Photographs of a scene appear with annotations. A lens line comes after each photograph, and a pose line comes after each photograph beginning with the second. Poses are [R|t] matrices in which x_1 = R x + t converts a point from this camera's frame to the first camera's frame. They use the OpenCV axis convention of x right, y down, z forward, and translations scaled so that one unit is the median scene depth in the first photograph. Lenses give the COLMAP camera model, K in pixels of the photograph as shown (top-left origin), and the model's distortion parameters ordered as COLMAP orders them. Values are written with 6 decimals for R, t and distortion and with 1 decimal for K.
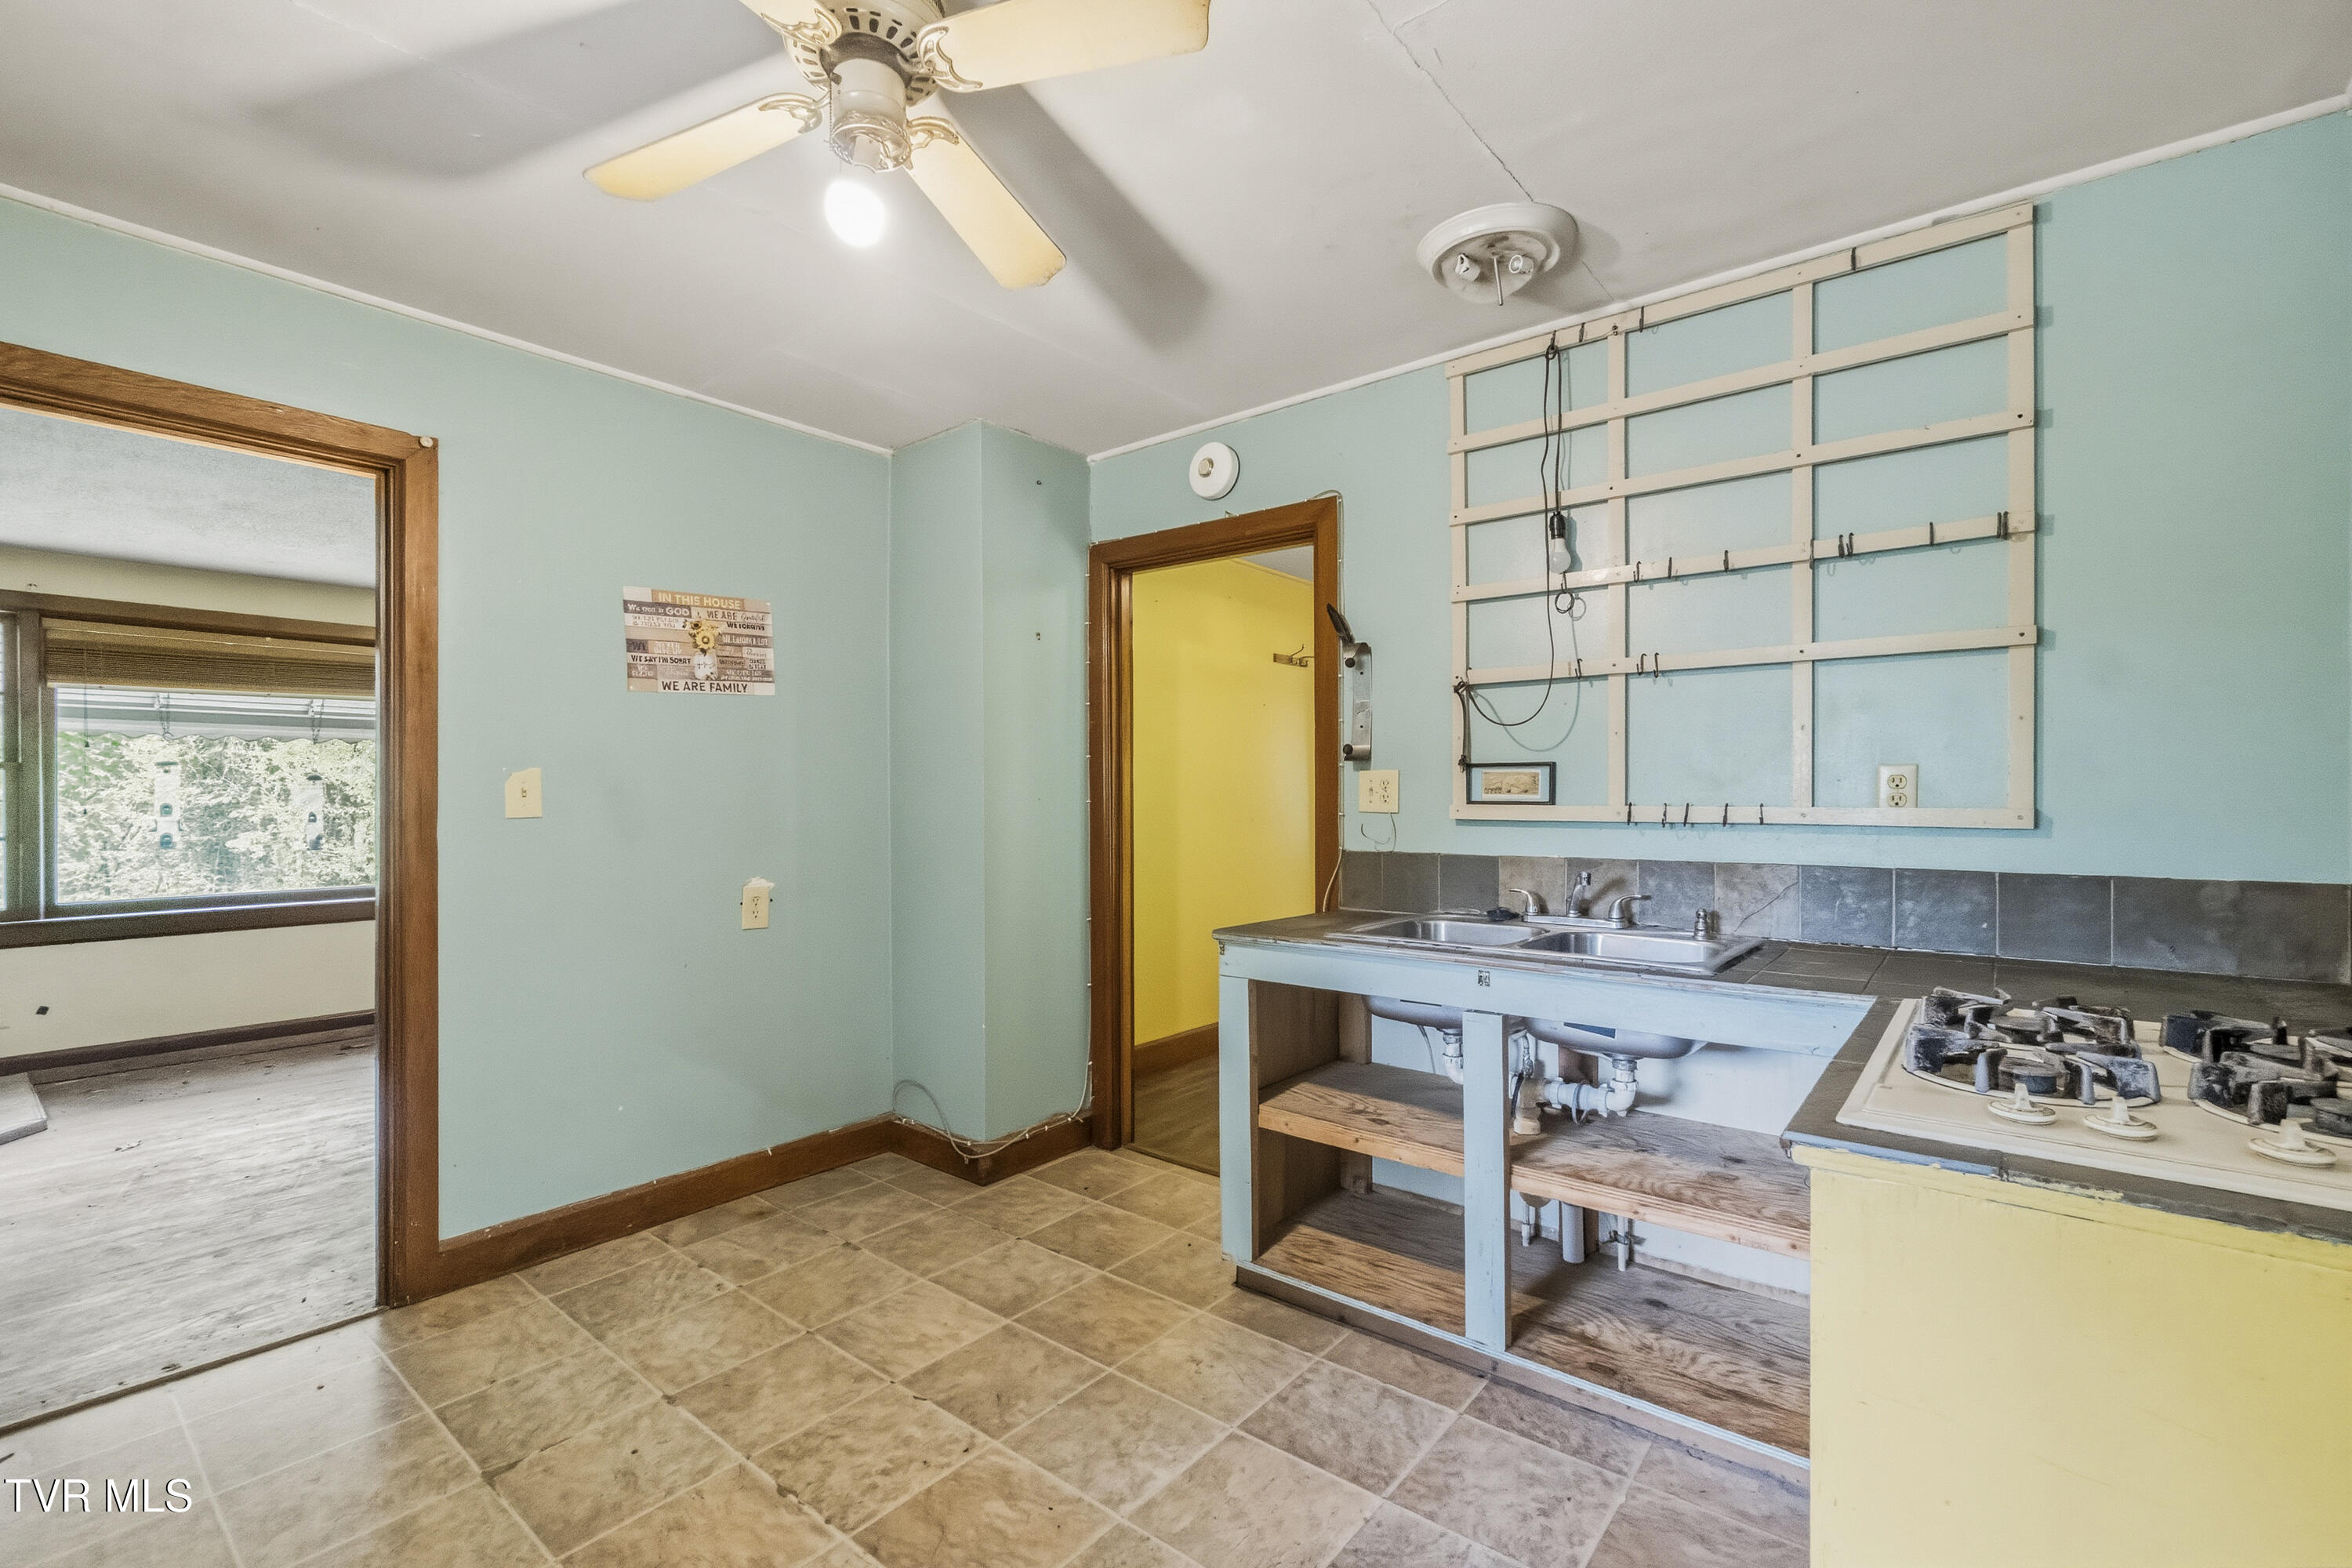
lens RADIAL K [[1027.9, 0, 1168.5], [0, 1027.9, 793.0], [0, 0, 1]] dist [0.004157, -0.000013]
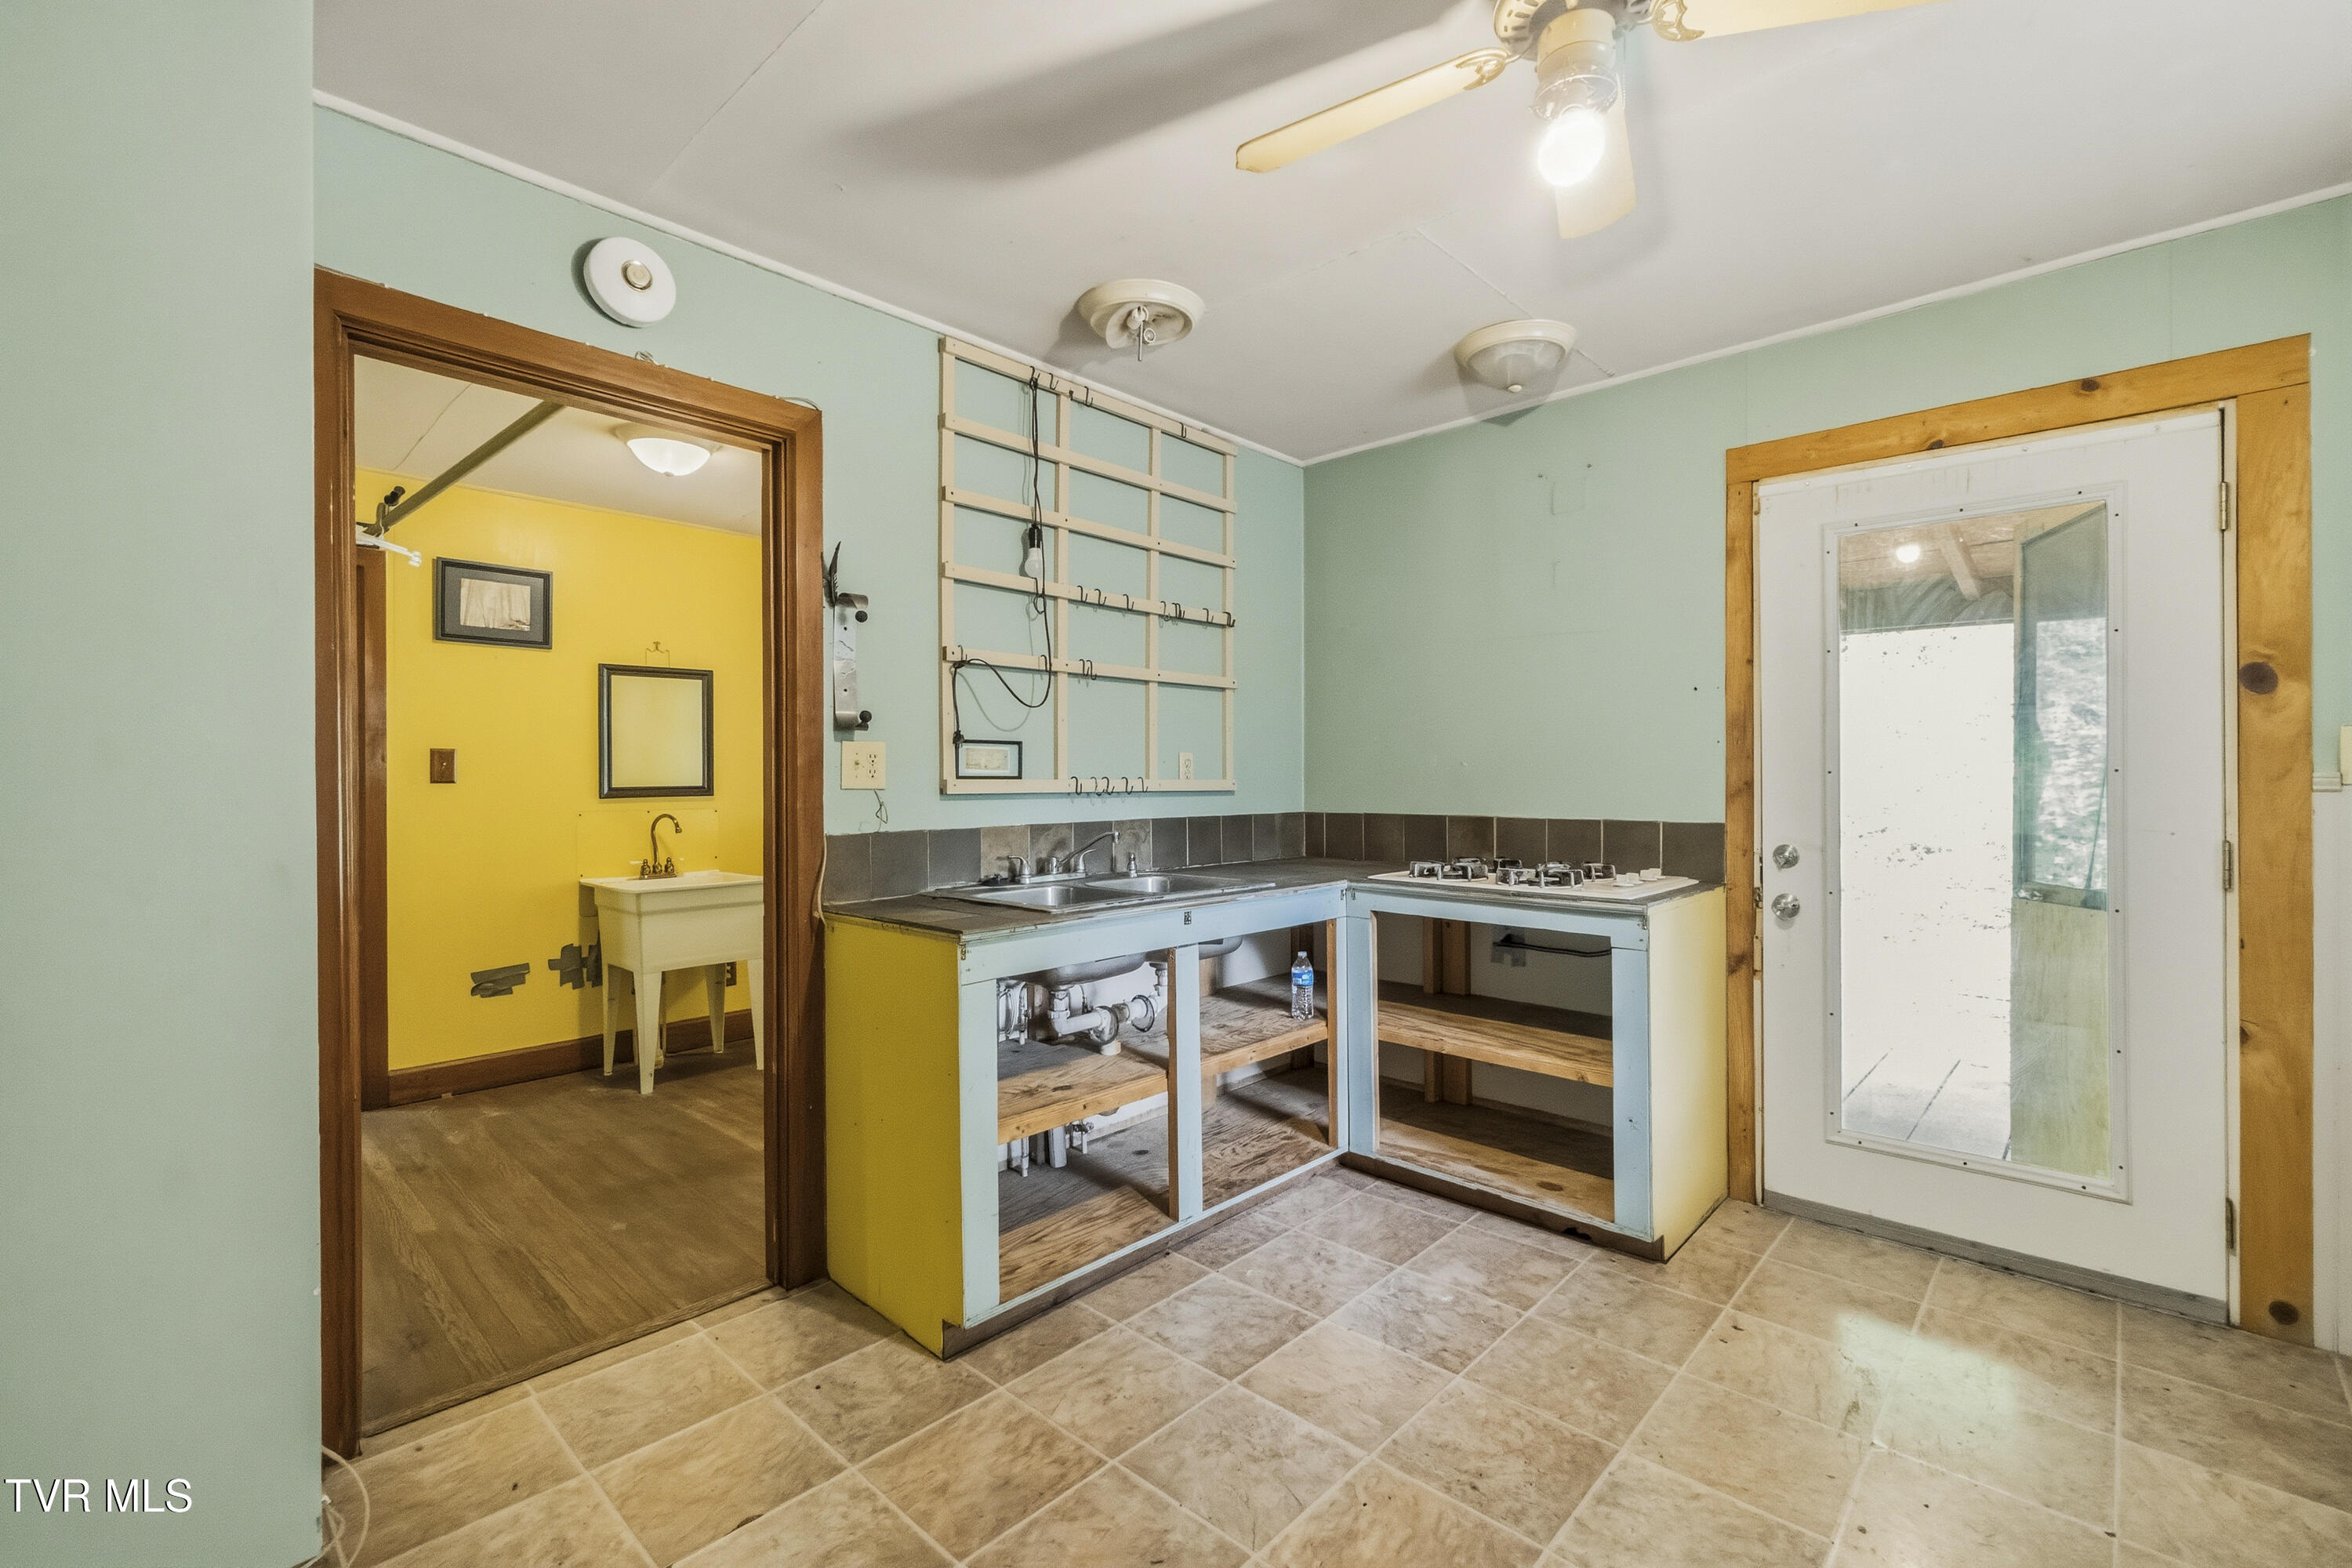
lens RADIAL K [[1027.9, 0, 1166.6], [0, 1027.9, 770.9], [0, 0, 1]] dist [0.004157, -0.000013]
pose [[0.069276, 0.010984, 0.997537, -0.789986], [0.000943, 0.999938, -0.011076, 0.015965], [-0.997597, 0.001708, 0.069262, 0.807648]]
